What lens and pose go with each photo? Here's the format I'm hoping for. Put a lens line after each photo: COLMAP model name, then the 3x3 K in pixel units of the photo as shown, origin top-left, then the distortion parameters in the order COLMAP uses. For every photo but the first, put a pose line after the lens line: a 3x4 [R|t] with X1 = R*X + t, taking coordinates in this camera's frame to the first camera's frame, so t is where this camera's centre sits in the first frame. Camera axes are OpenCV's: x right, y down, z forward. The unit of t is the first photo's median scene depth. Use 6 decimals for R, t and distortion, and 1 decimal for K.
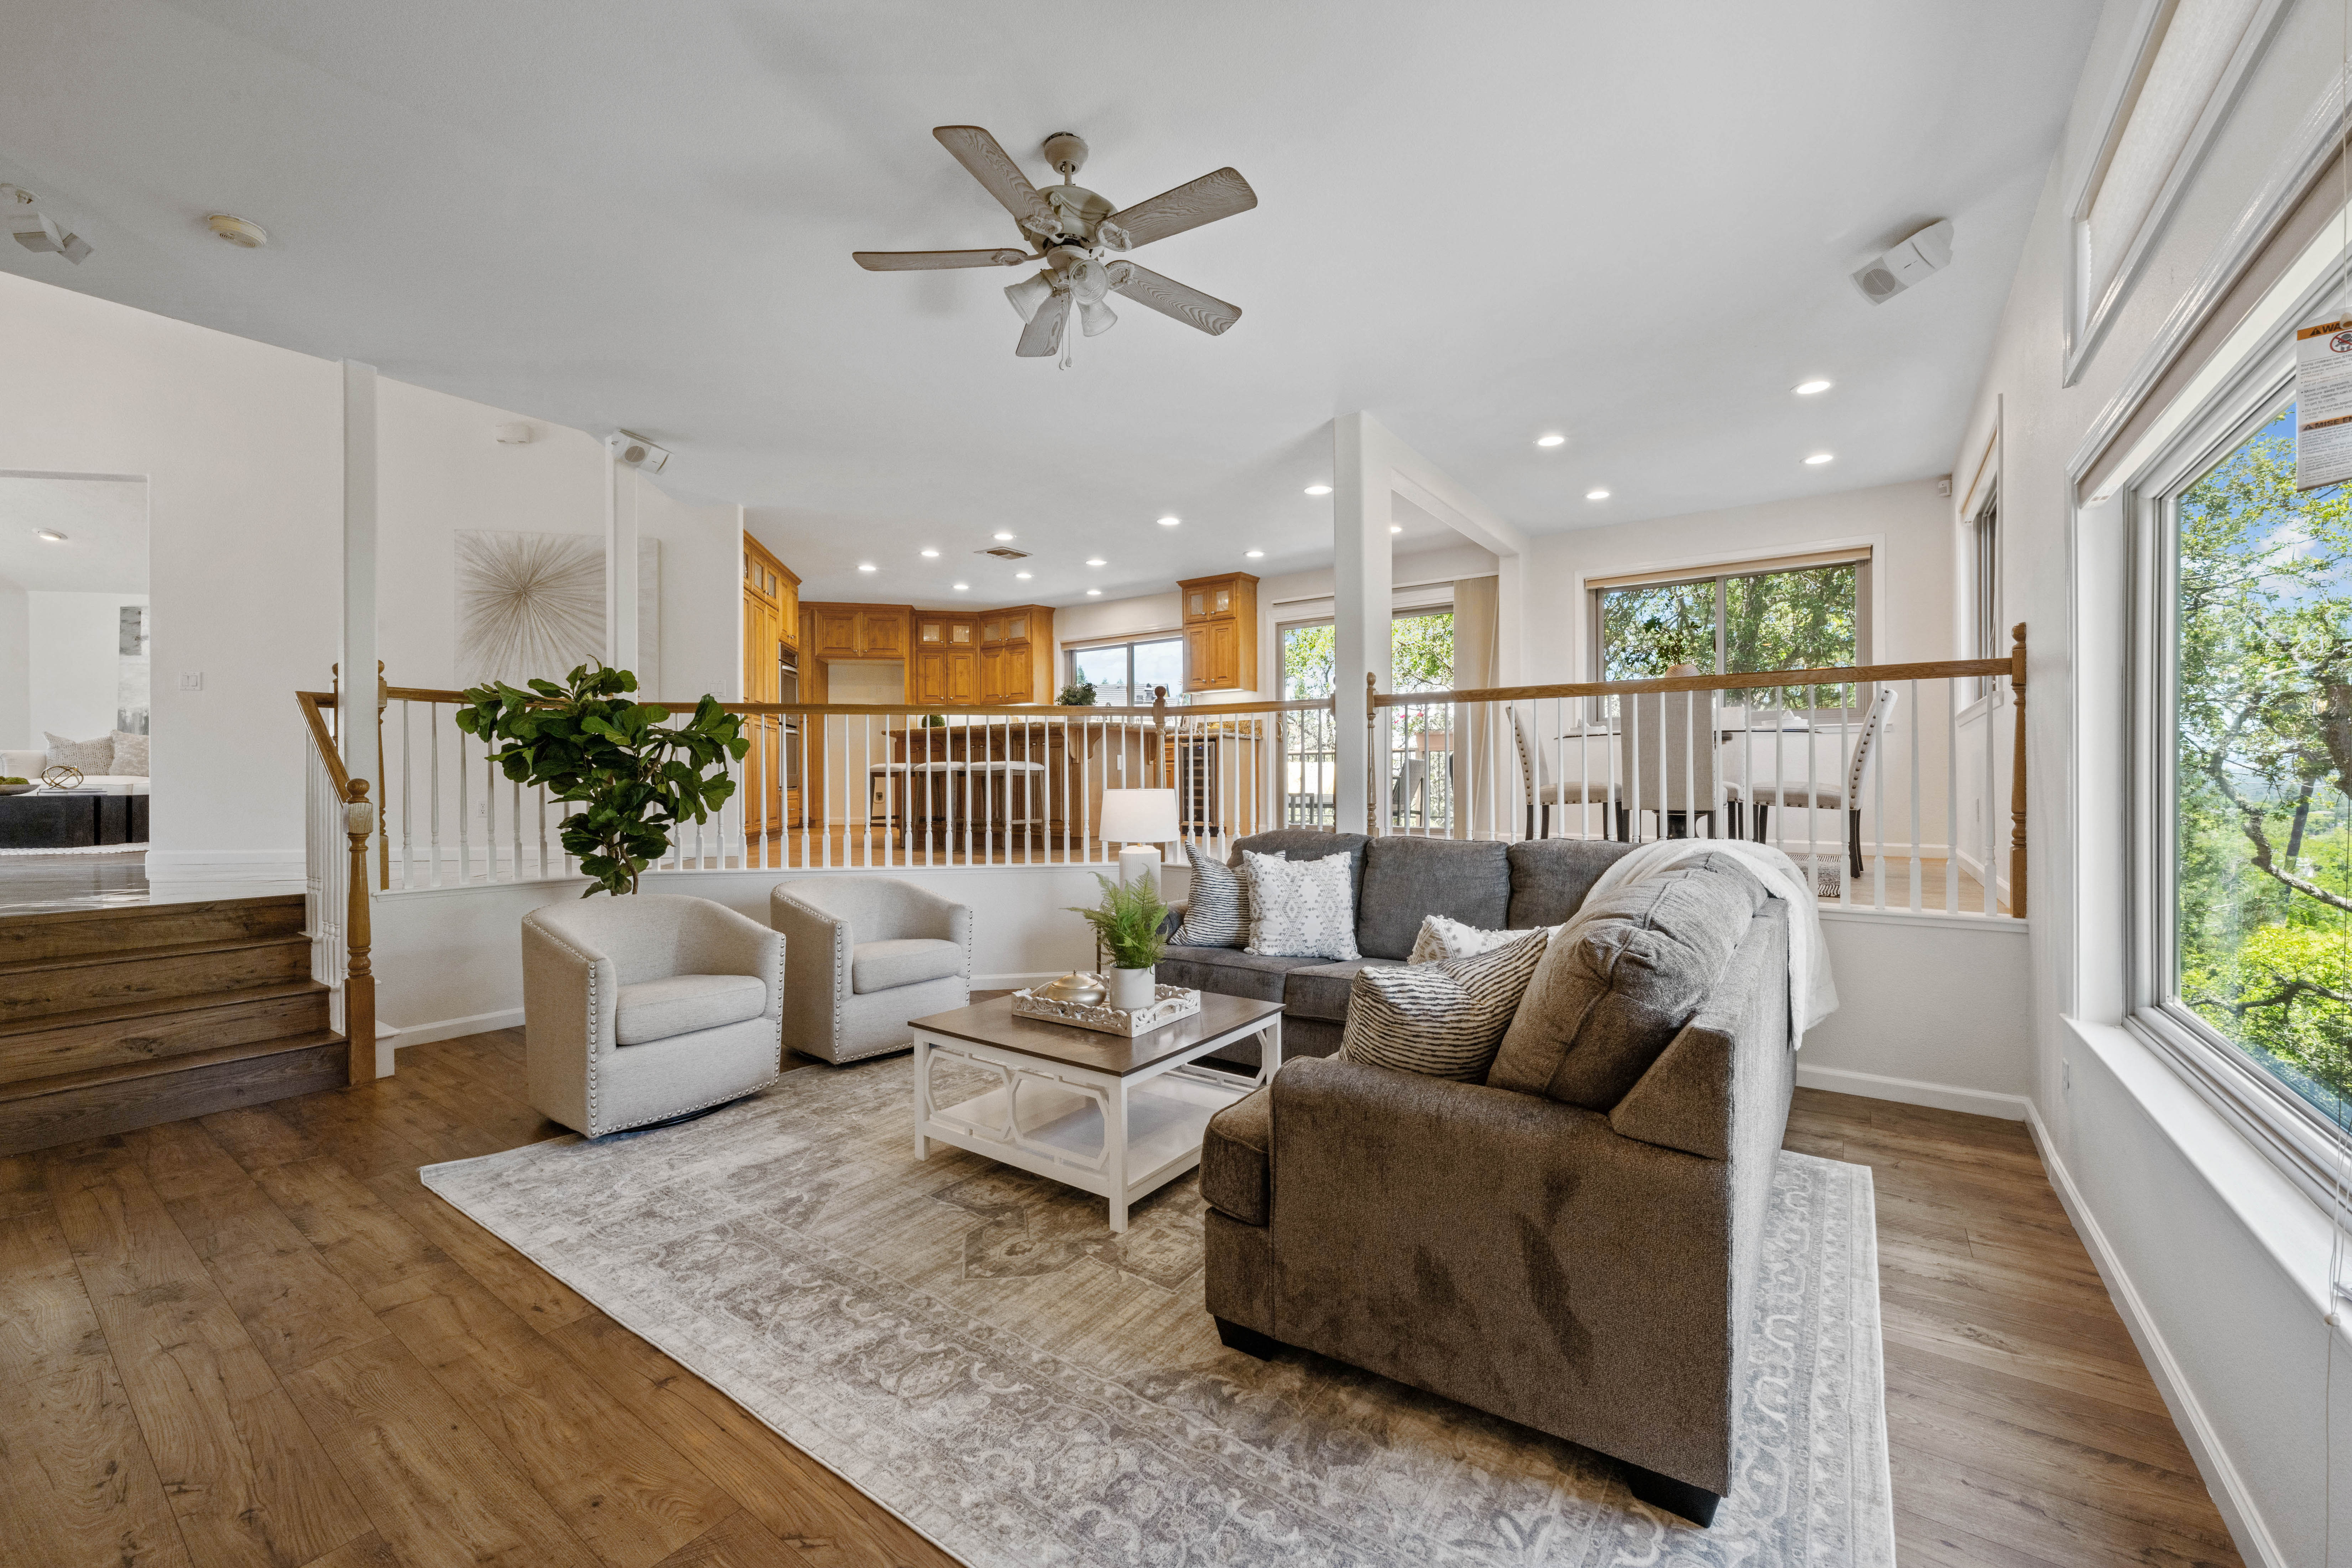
lens RADIAL K [[925.2, 0, 1179.2], [0, 925.2, 781.1], [0, 0, 1]] dist [0.000381, -0.000186]
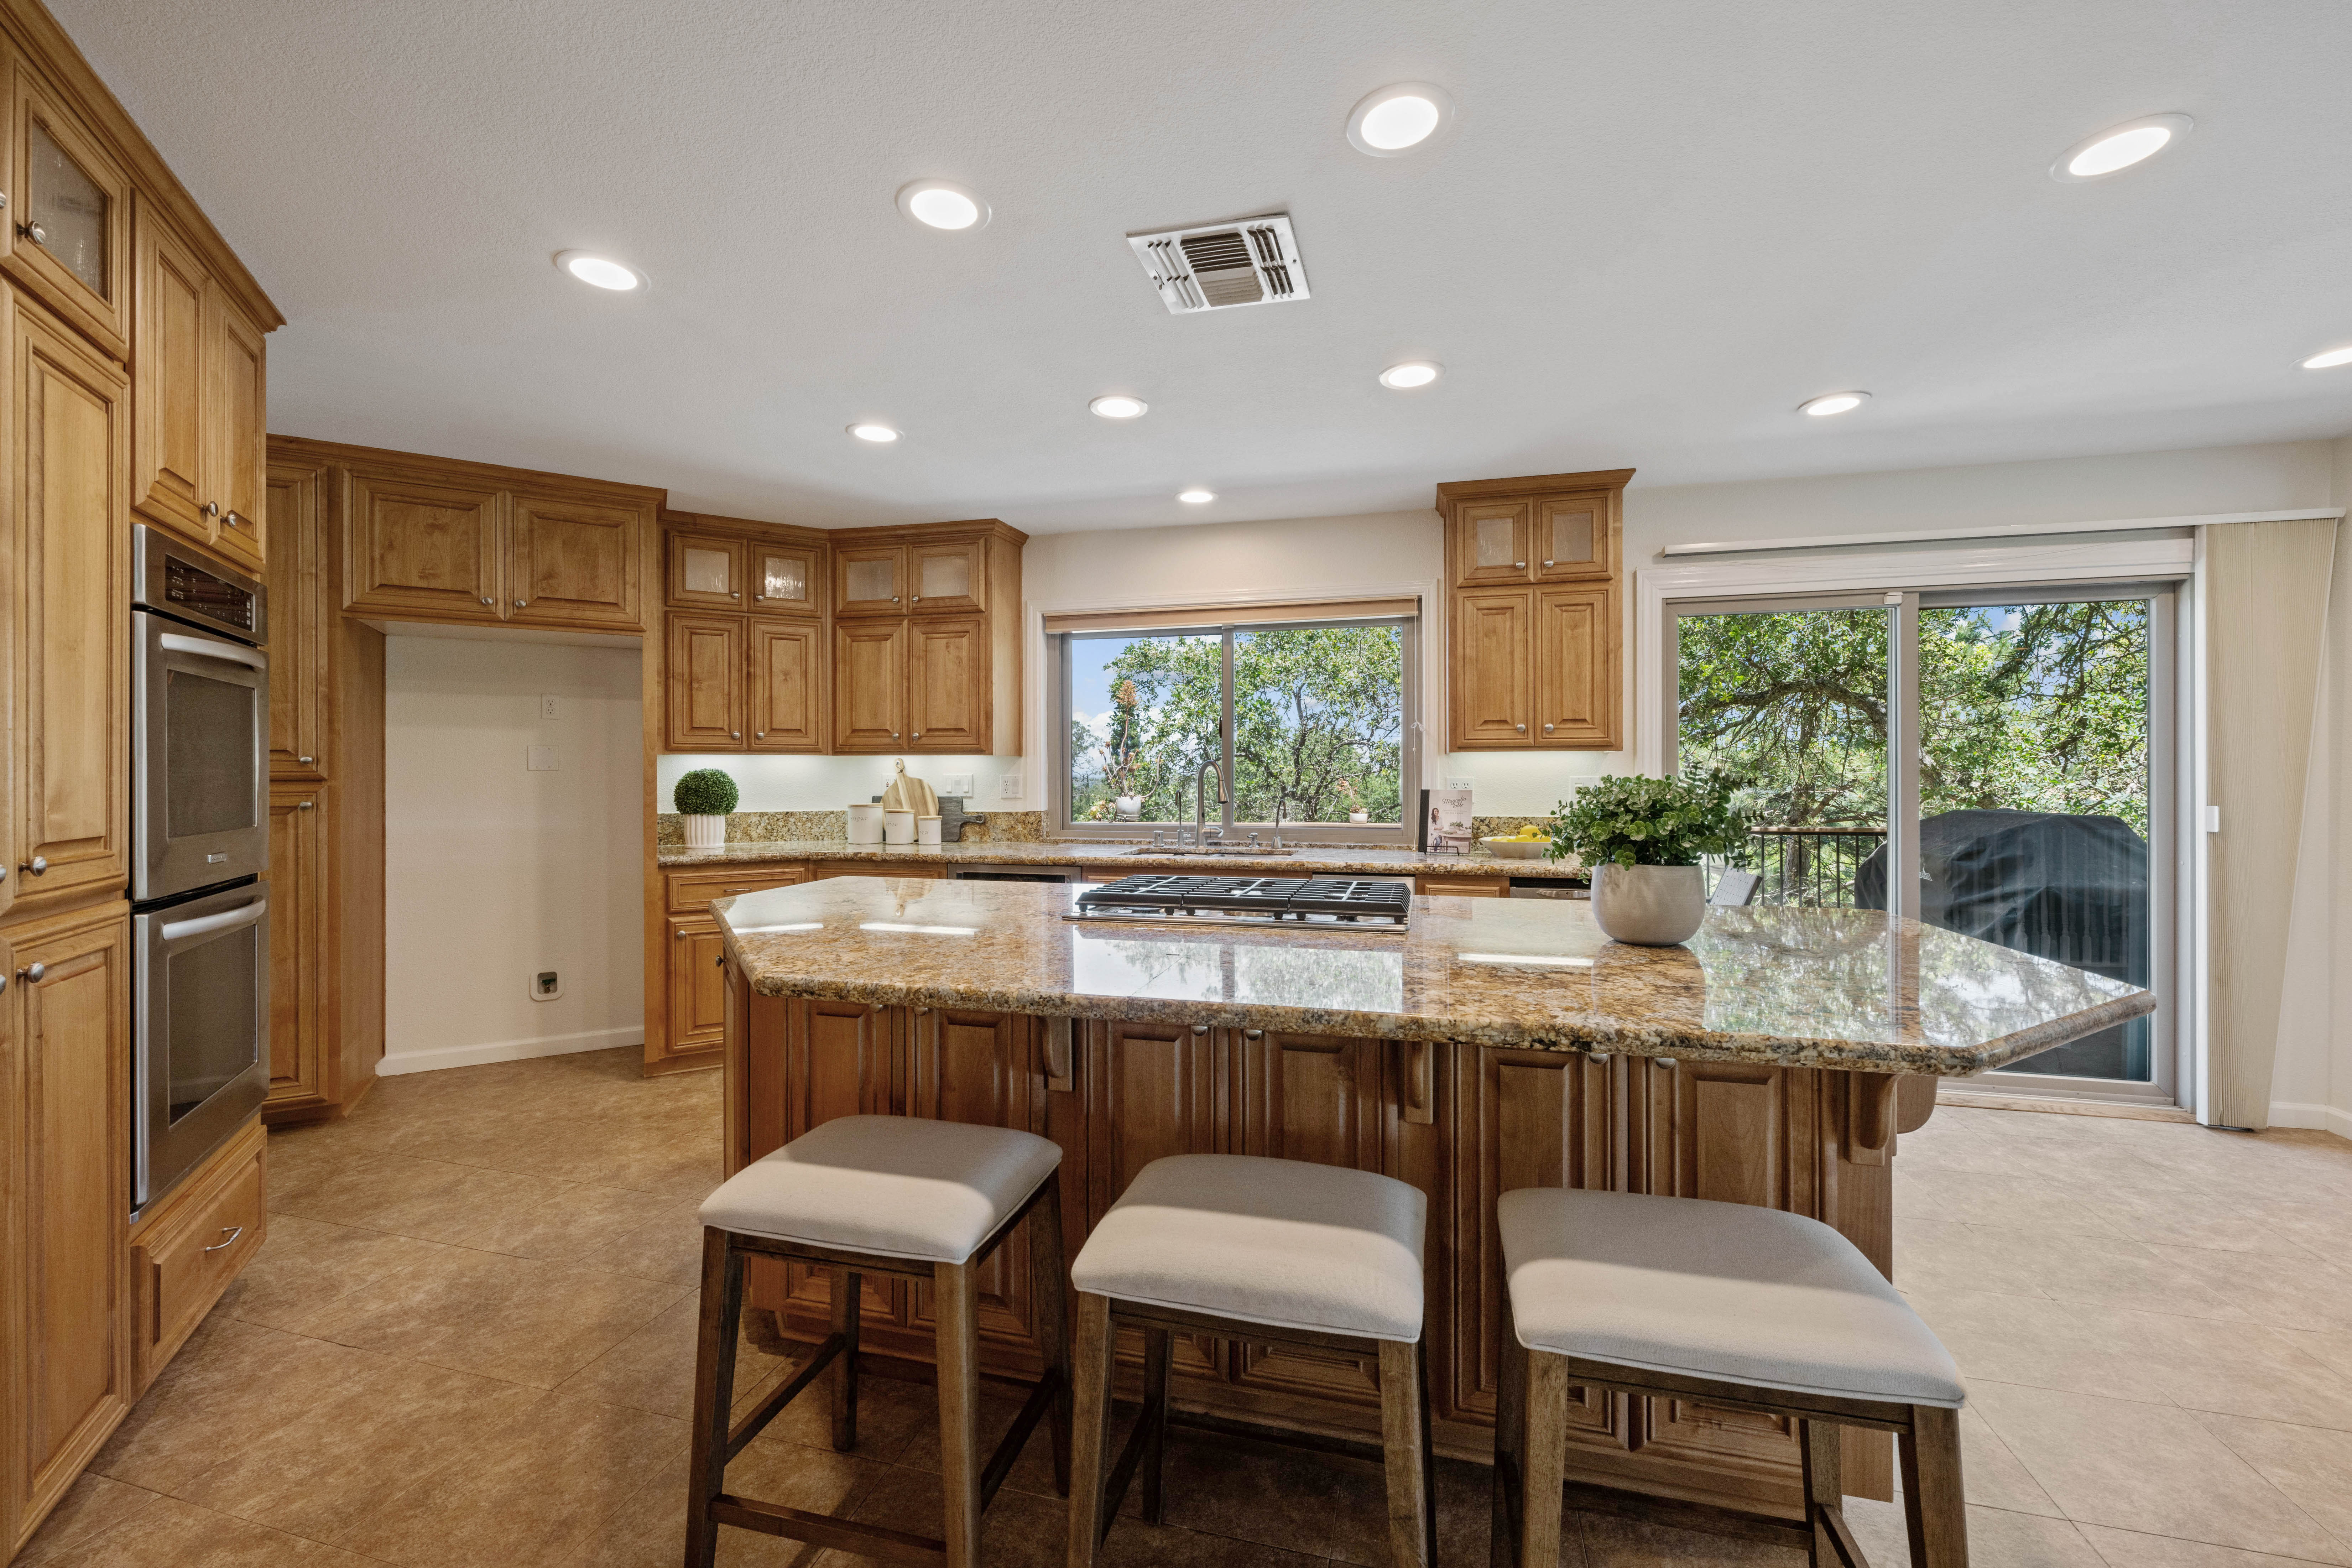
lens RADIAL K [[925.2, 0, 1175.4], [0, 925.2, 780.0], [0, 0, 1]] dist [0.000381, -0.000186]
pose [[0.933608, -0.001601, 0.358292, -0.228076], [0.000316, 0.999993, 0.003644, -0.073586], [-0.358296, -0.003289, 0.933602, 0.571024]]
